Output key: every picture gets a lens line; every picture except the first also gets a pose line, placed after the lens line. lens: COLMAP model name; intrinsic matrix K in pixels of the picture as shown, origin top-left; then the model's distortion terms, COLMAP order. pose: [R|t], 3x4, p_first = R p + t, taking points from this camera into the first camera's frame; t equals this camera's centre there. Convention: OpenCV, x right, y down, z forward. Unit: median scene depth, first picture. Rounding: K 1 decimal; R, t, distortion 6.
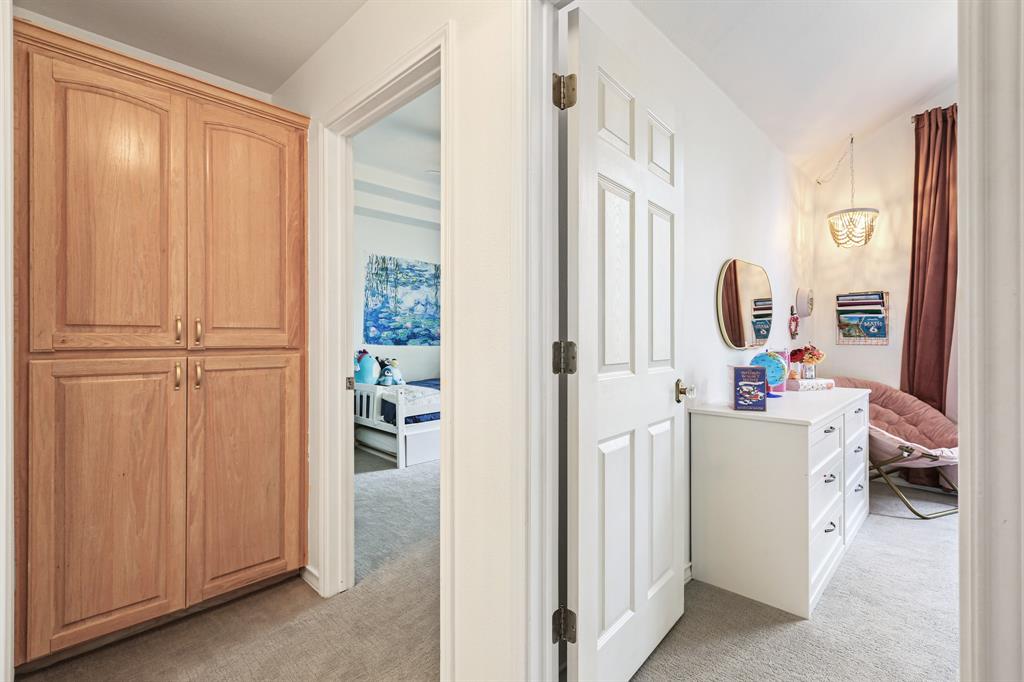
lens RADIAL K [[475.0, 0, 505.2], [0, 475.0, 335.3], [0, 0, 1]] dist [-0.030331, 0.009076]
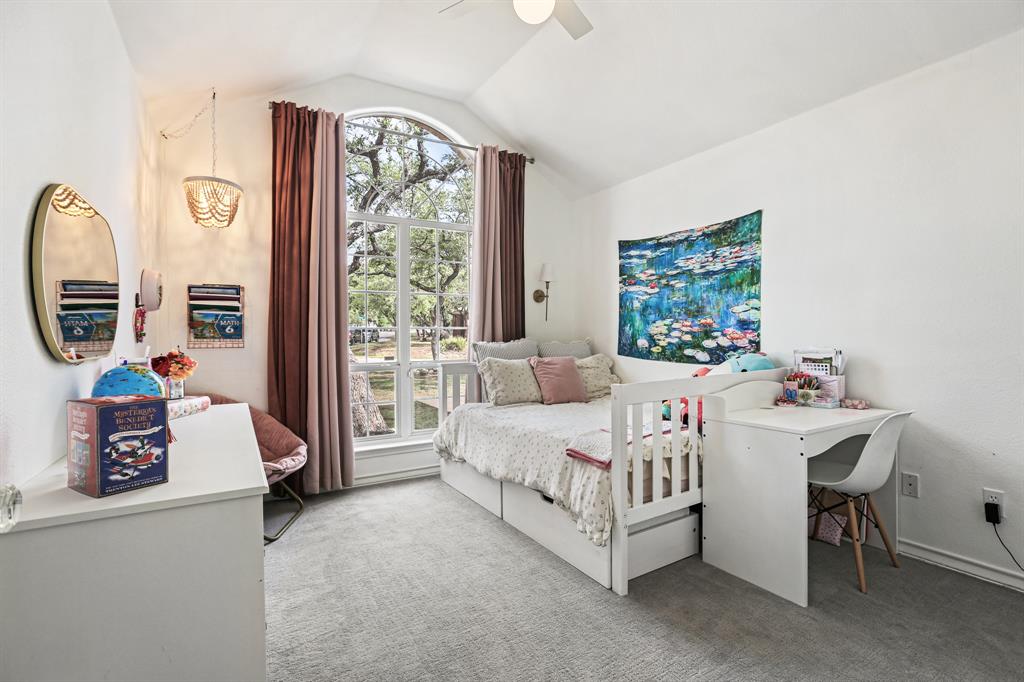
lens RADIAL K [[475.0, 0, 508.4], [0, 475.0, 332.8], [0, 0, 1]] dist [-0.030331, 0.009076]
pose [[0.253430, 0.003442, 0.967348, 0.090548], [0.005869, 0.999970, -0.005095, 0.001021], [-0.967336, 0.006969, 0.253402, 0.305844]]
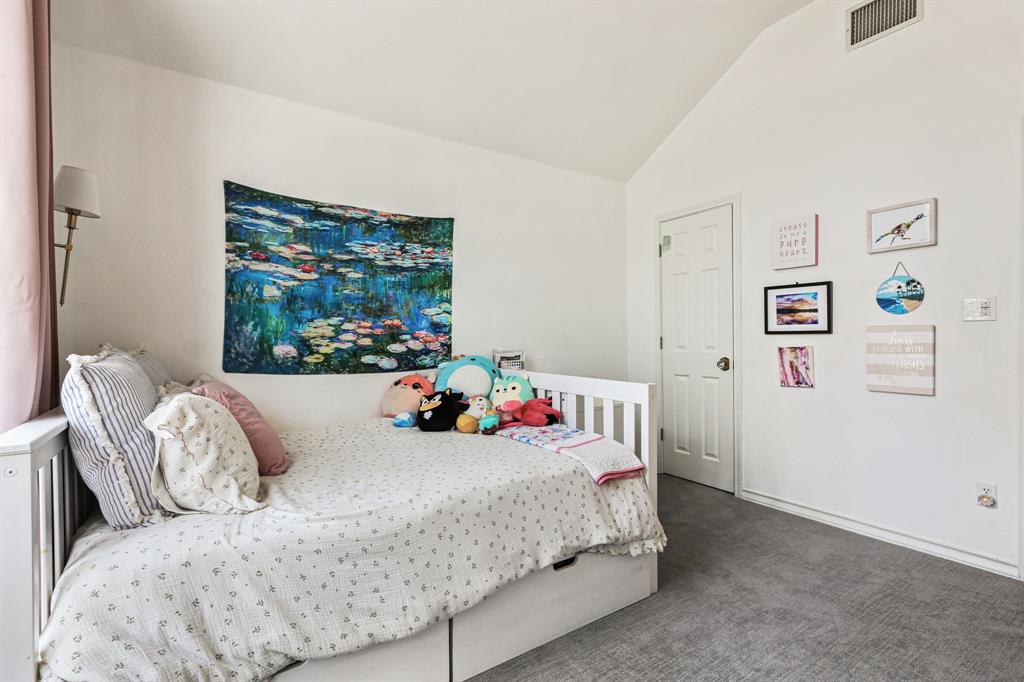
lens RADIAL K [[475.0, 0, 510.1], [0, 475.0, 342.0], [0, 0, 1]] dist [-0.030331, 0.009076]
pose [[-0.980105, 0.005591, 0.198403, 0.862398], [0.007634, 0.999925, 0.009532, 0.003428], [-0.198335, 0.010857, -0.980074, 1.049555]]
